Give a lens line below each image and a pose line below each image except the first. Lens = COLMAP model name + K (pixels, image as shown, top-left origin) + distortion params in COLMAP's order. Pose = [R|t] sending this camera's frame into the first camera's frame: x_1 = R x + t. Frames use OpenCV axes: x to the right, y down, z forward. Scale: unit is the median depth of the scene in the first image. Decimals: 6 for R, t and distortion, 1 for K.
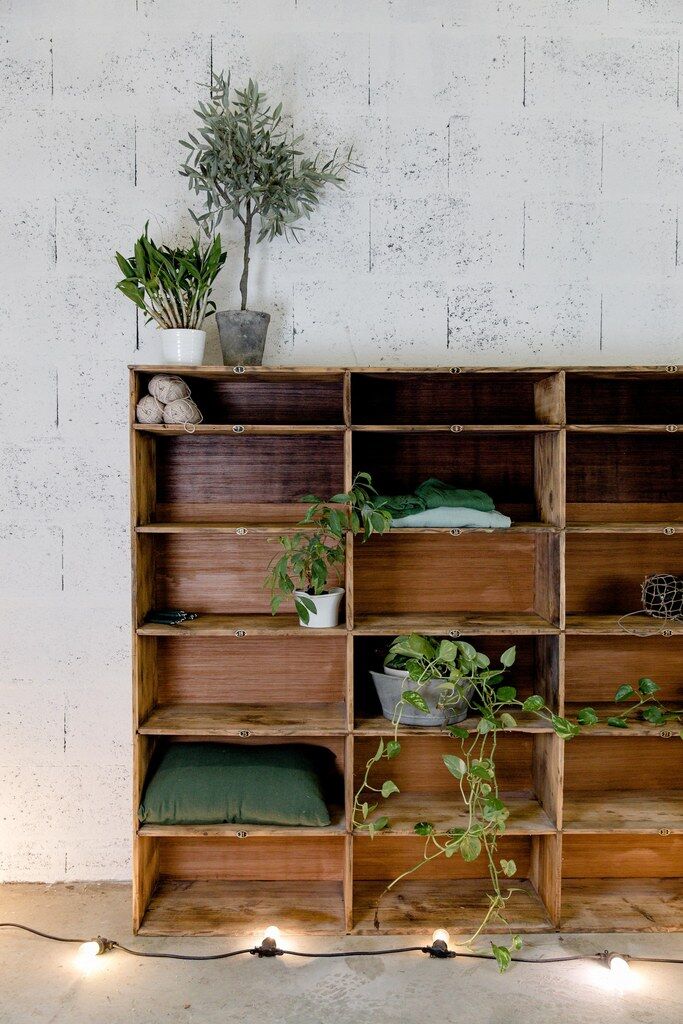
lens RADIAL K [[931.9, 0, 337.9], [0, 931.9, 517.4], [0, 0, 1]] dist [-0.007743, 0.000000]
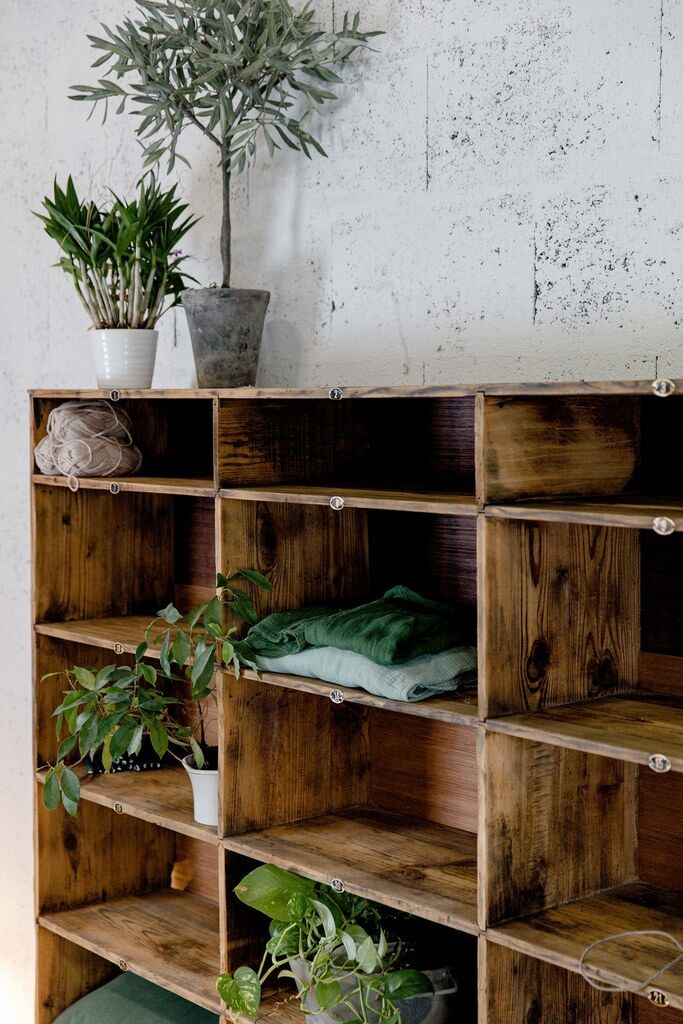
lens RADIAL K [[1591.0, 0, 328.0], [0, 1591.0, 497.2], [0, 0, 1]] dist [-0.020545, 0.000000]
pose [[0.634657, 0.044166, -0.771531, 0.730697], [-0.035373, 0.998979, 0.028089, -0.110108], [0.771984, 0.009464, 0.635571, 0.374142]]
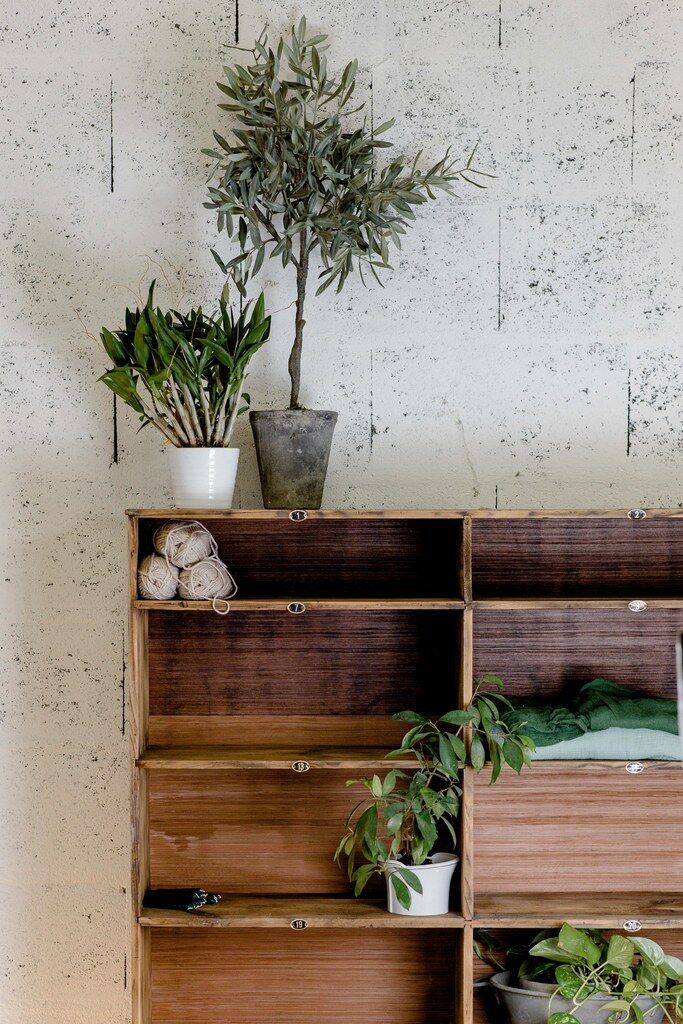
lens RADIAL K [[2548.4, 0, 218.3], [0, 2548.4, 833.0], [0, 0, 1]] dist [0.011148, 0.000000]
pose [[0.998580, 0.001635, -0.053239, -0.059168], [0.002249, 0.997344, 0.072805, -0.060400], [0.053216, -0.072821, 0.995924, -0.682458]]
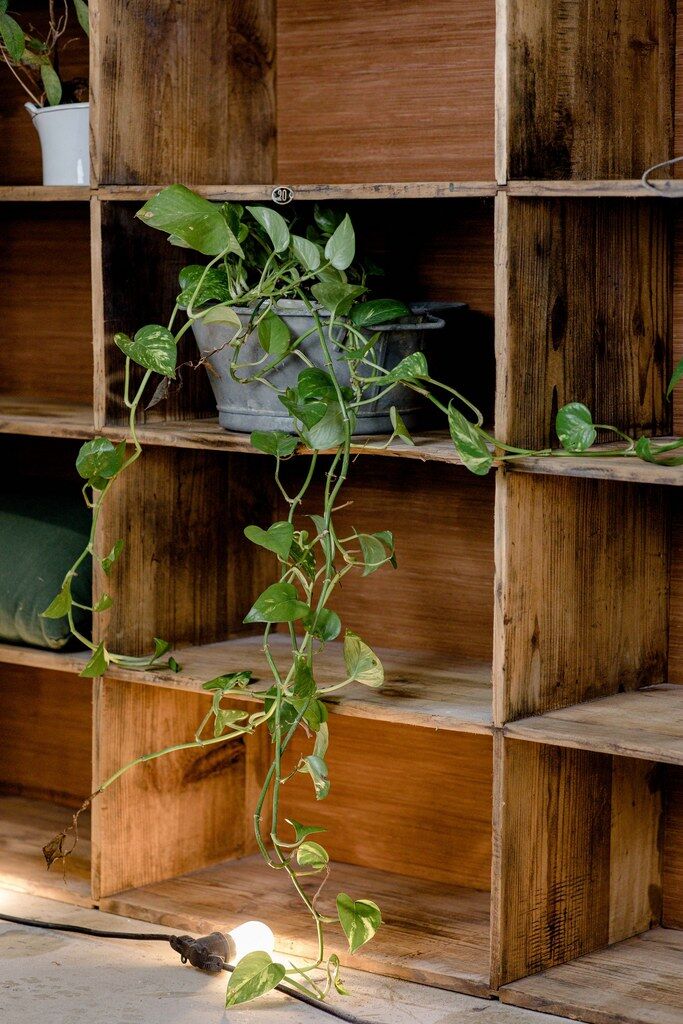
lens RADIAL K [[2548.4, 0, 348.4], [0, 2548.4, 513.4], [0, 0, 1]] dist [0.011148, 0.000000]
pose [[0.765533, 0.072208, -0.639332, 0.763970], [-0.032160, 0.996735, 0.074066, 0.160520], [0.642592, -0.036139, 0.765356, 0.164674]]
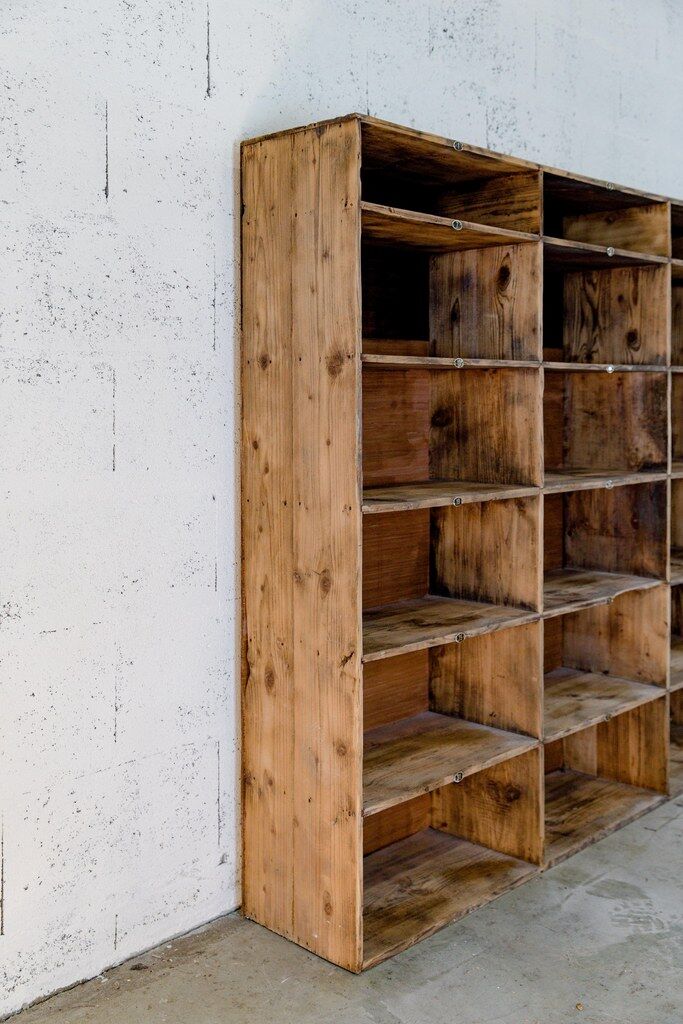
lens RADIAL K [[1073.3, 0, 335.2], [0, 1073.3, 410.0], [0, 0, 1]] dist [0.010819, 0.000000]
pose [[0.713617, -0.011122, 0.700447, -0.689648], [0.034491, 0.999219, -0.019274, 0.058258], [-0.699686, 0.037914, 0.713444, 0.409981]]
